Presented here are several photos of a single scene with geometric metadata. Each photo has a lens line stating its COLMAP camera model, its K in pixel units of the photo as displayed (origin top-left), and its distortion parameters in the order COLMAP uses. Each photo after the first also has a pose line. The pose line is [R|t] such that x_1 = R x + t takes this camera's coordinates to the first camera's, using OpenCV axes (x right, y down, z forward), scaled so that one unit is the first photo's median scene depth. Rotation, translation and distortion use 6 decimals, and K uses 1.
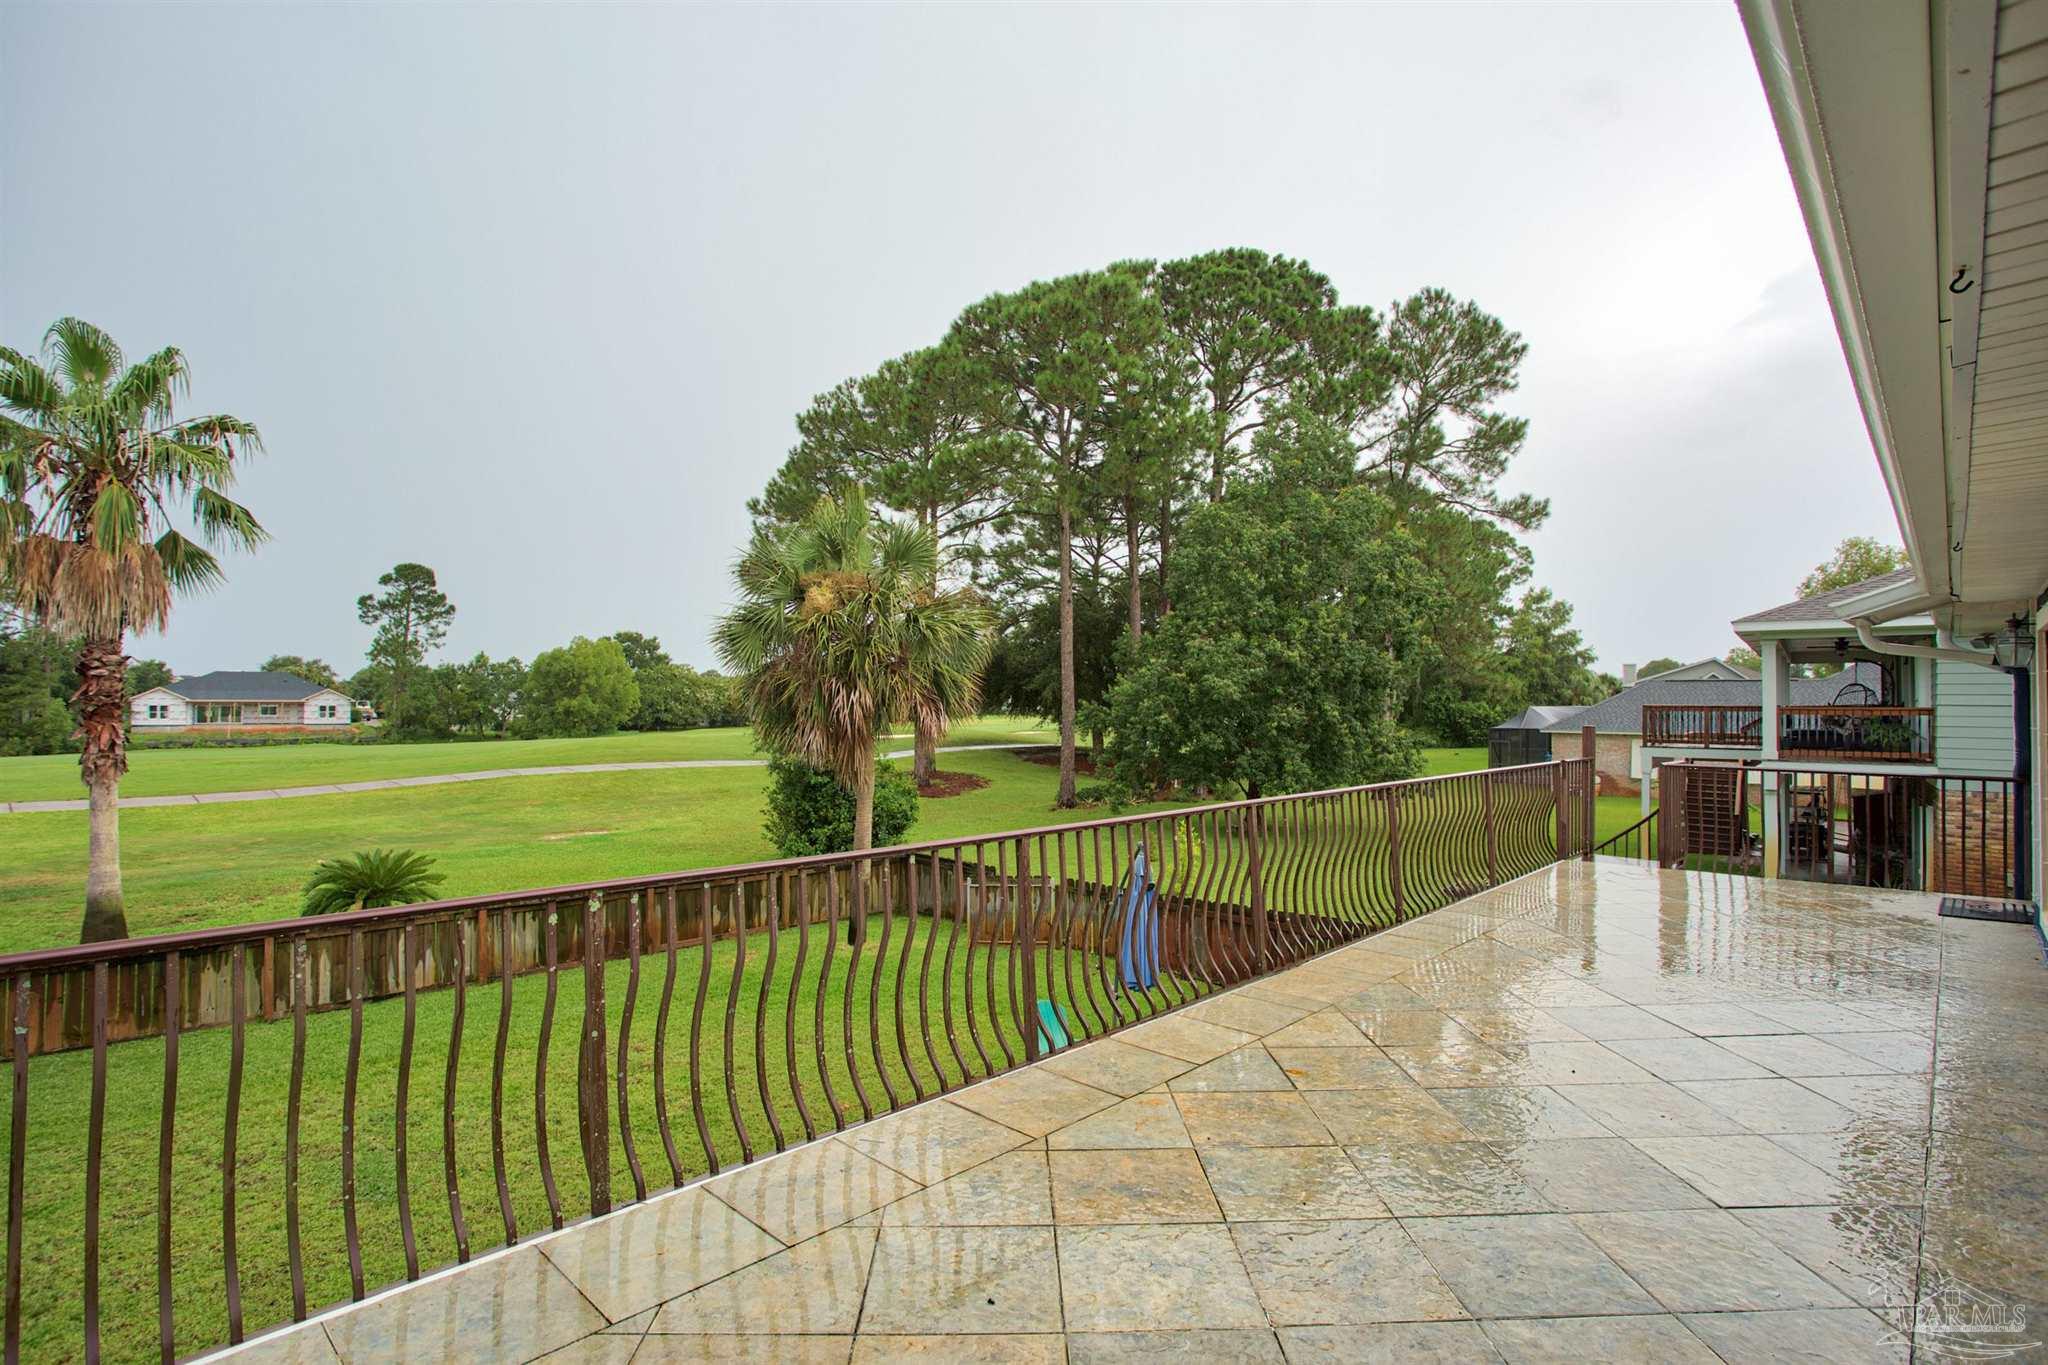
lens RADIAL K [[1043.2, 0, 1021.5], [0, 1043.2, 676.7], [0, 0, 1]] dist [-0.055477, 0.024346]
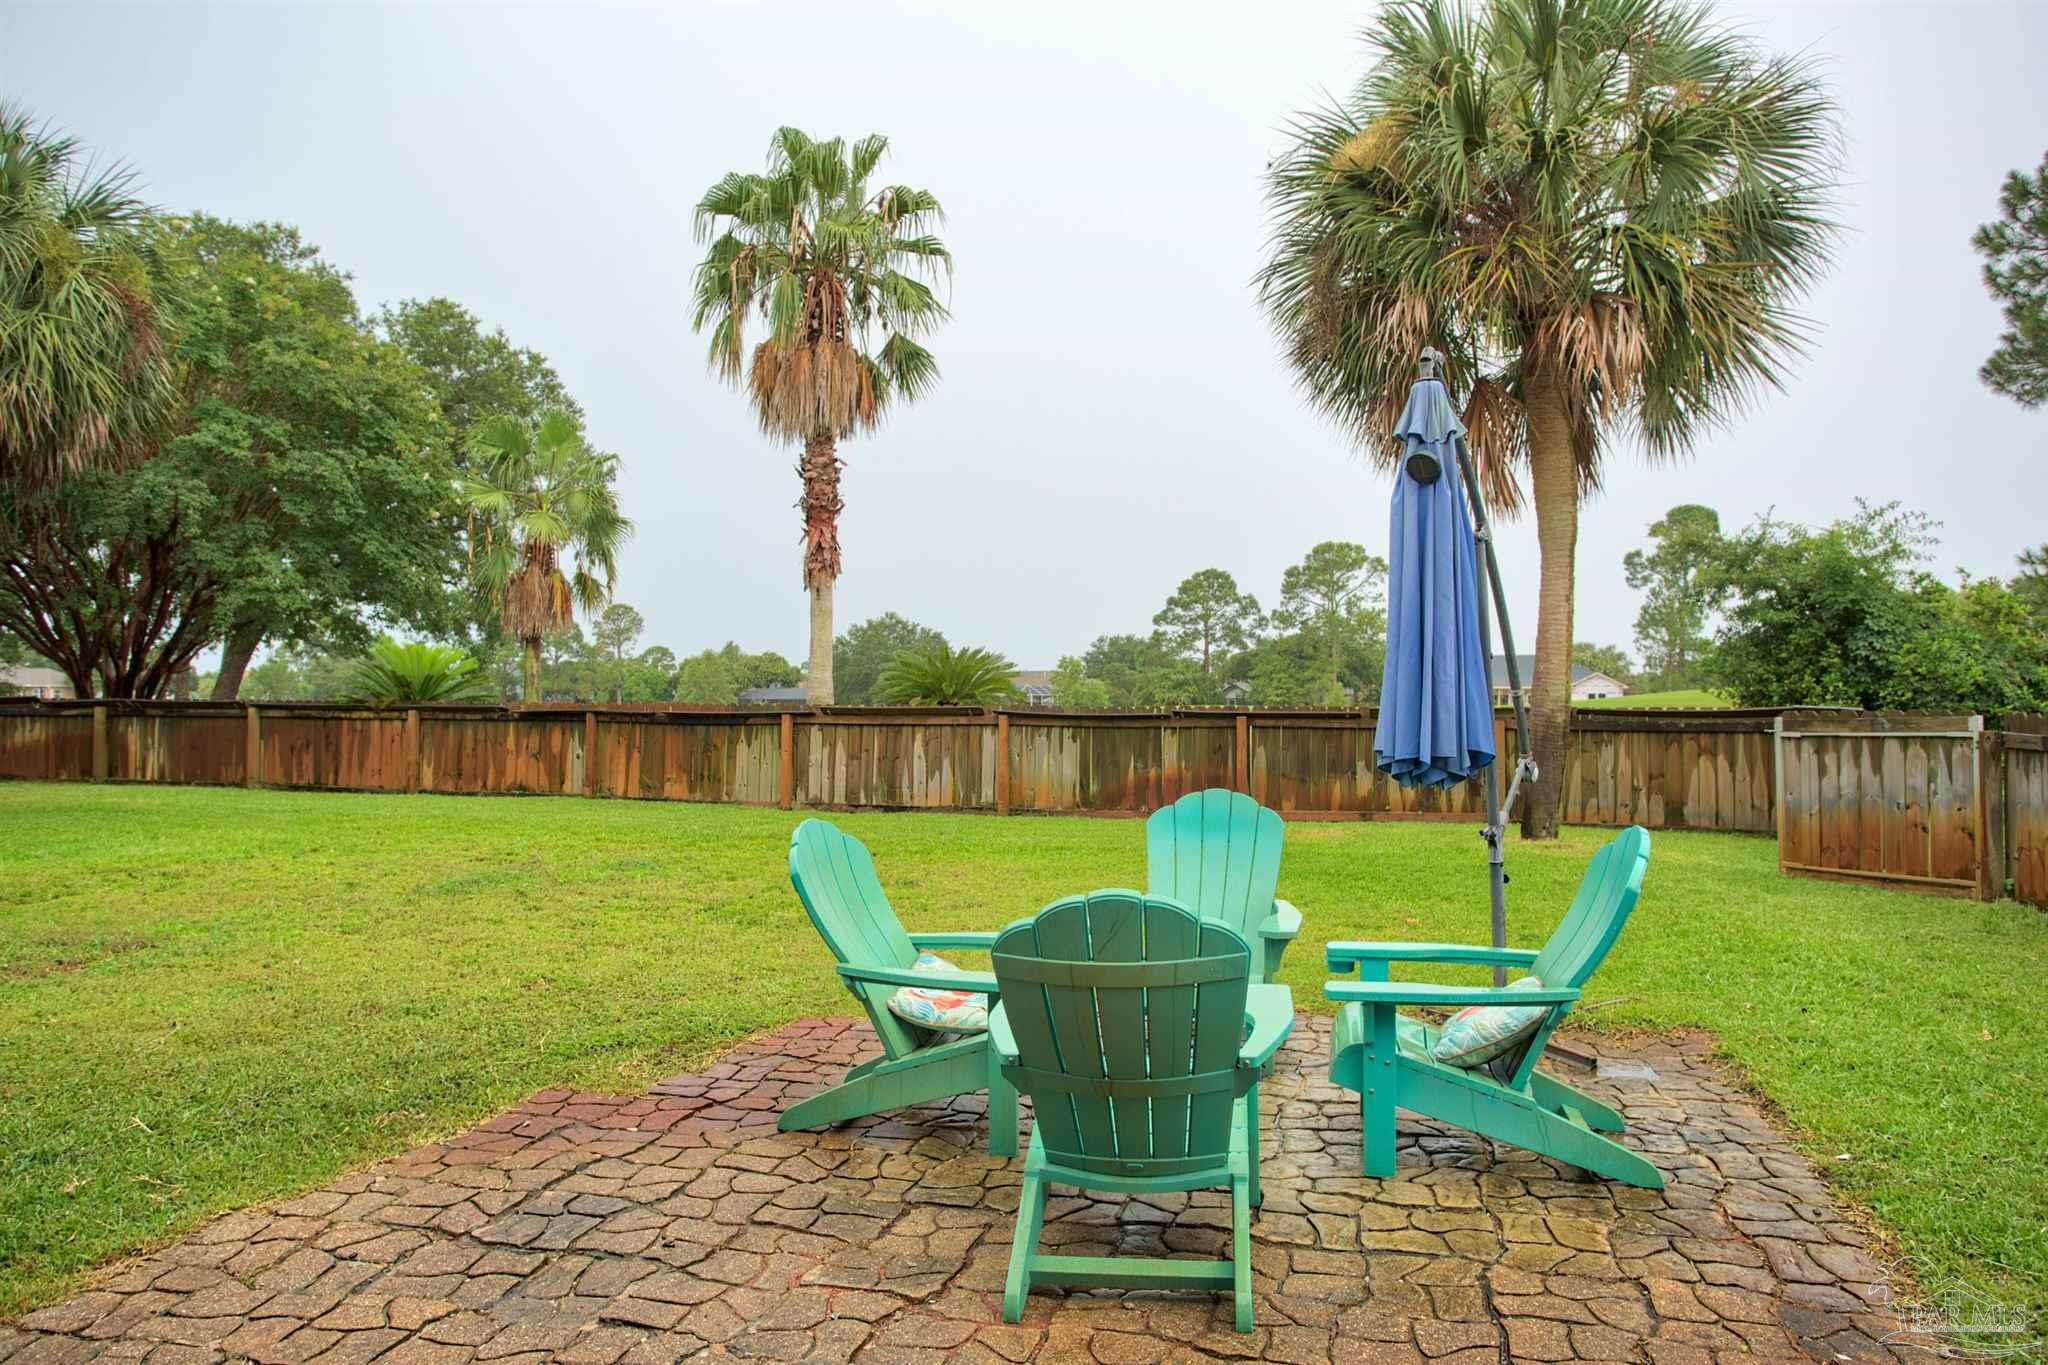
lens RADIAL K [[1379.8, 0, 1040.2], [0, 1379.8, 676.1], [0, 0, 1]] dist [-0.039716, 0.039775]
pose [[0.491152, -0.021712, -0.870803, 0.094249], [0.009193, 0.999763, -0.019743, 0.056335], [0.871025, 0.001692, 0.491235, 0.136662]]
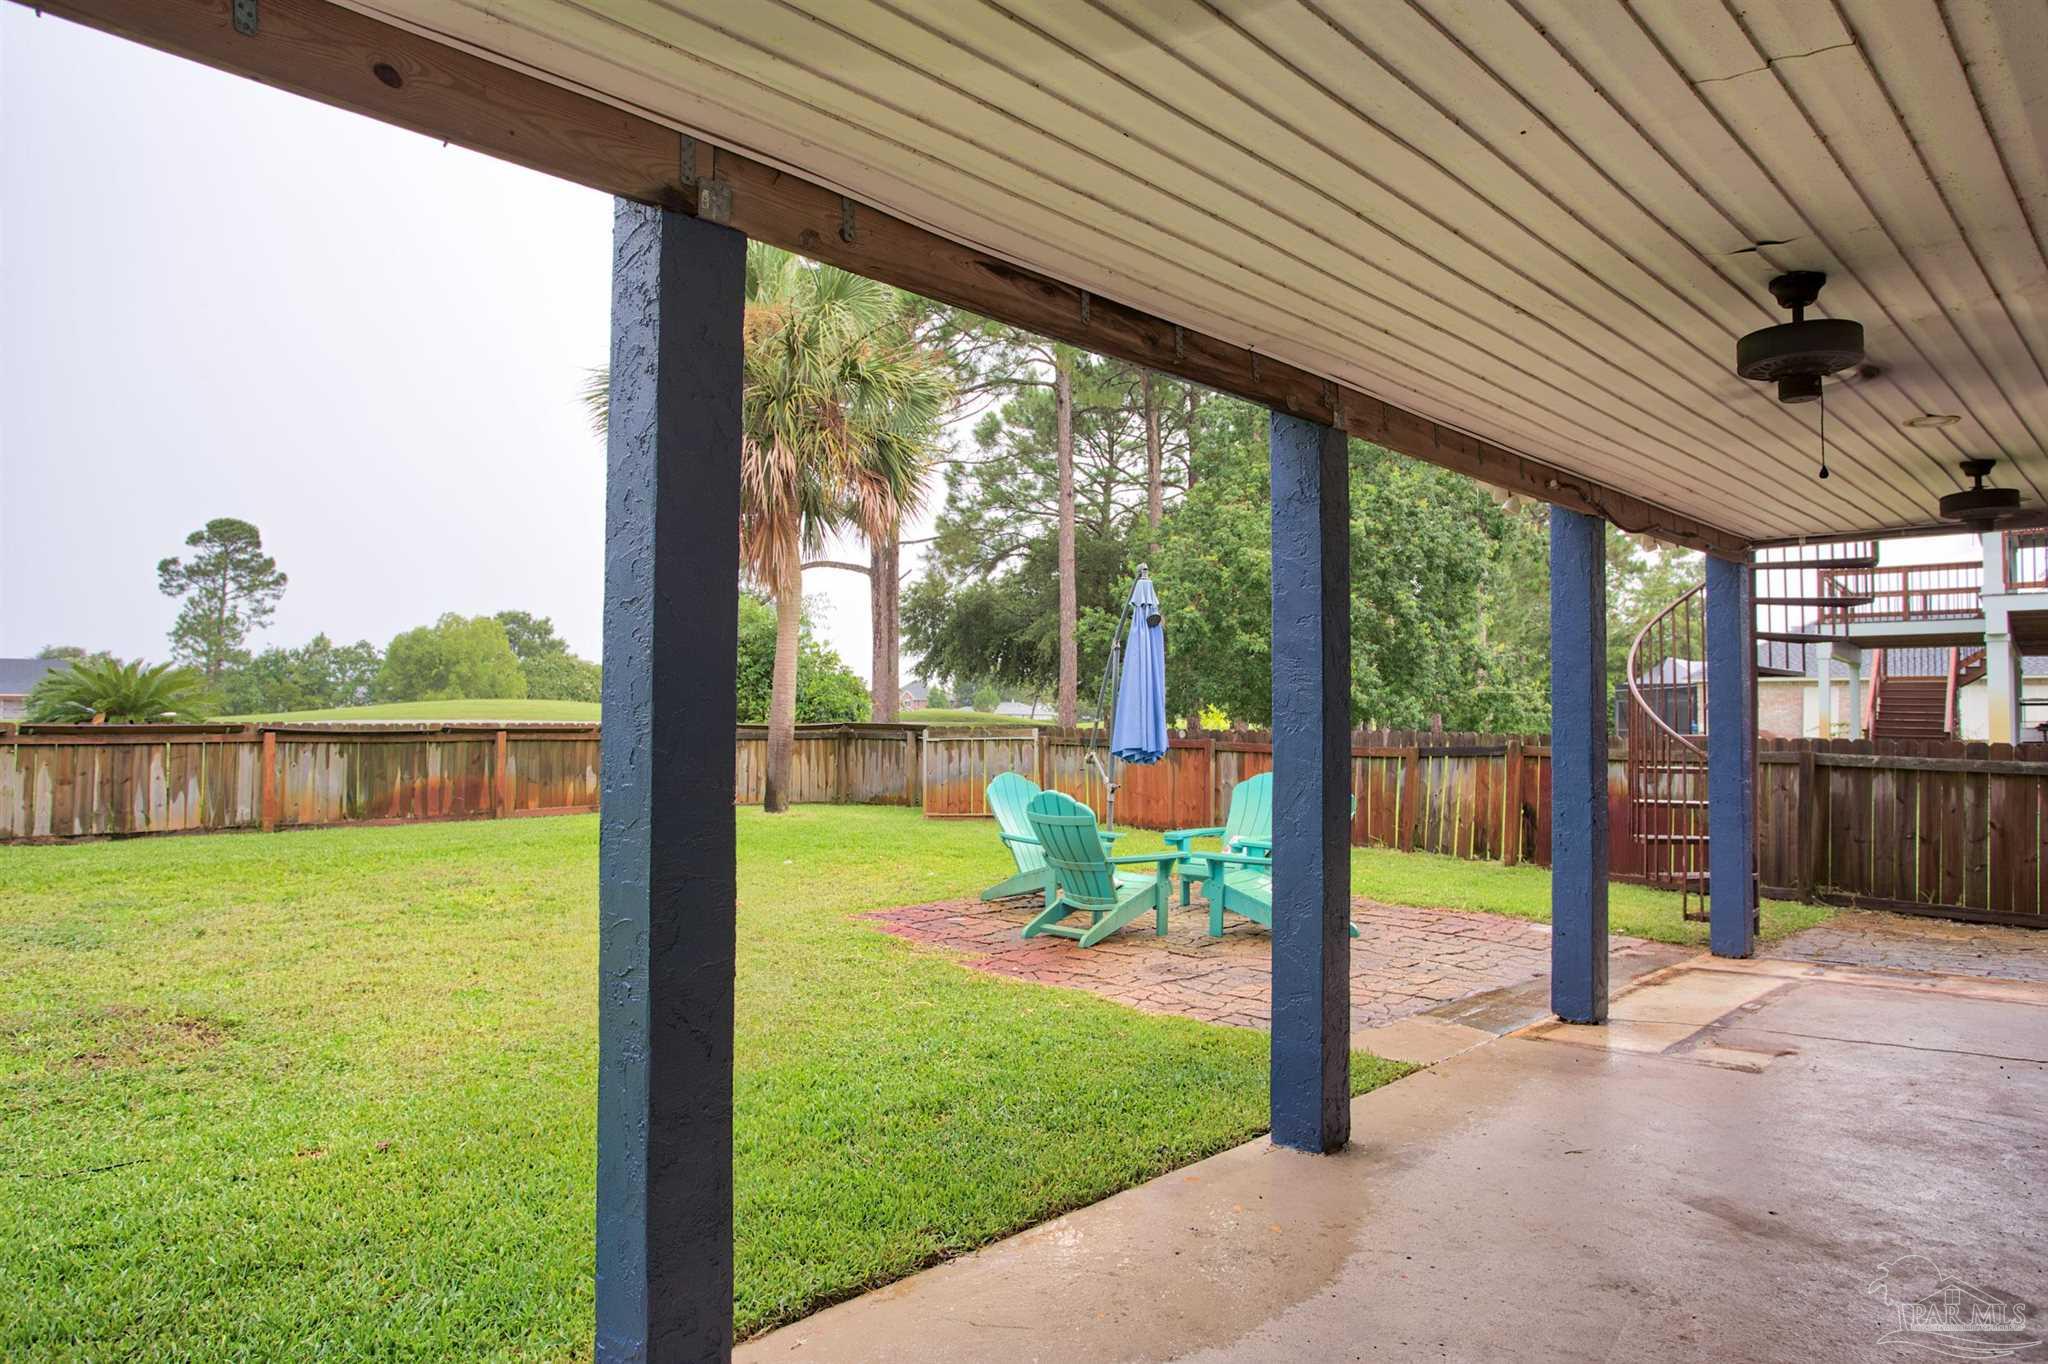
lens RADIAL K [[1325.4, 0, 1023.2], [0, 1325.4, 679.0], [0, 0, 1]] dist [-0.031933, 0.031884]
pose [[0.999995, -0.002226, 0.002040, 0.005663], [0.002264, 0.999825, -0.018548, 0.053450], [-0.001998, 0.018553, 0.999826, 0.010511]]
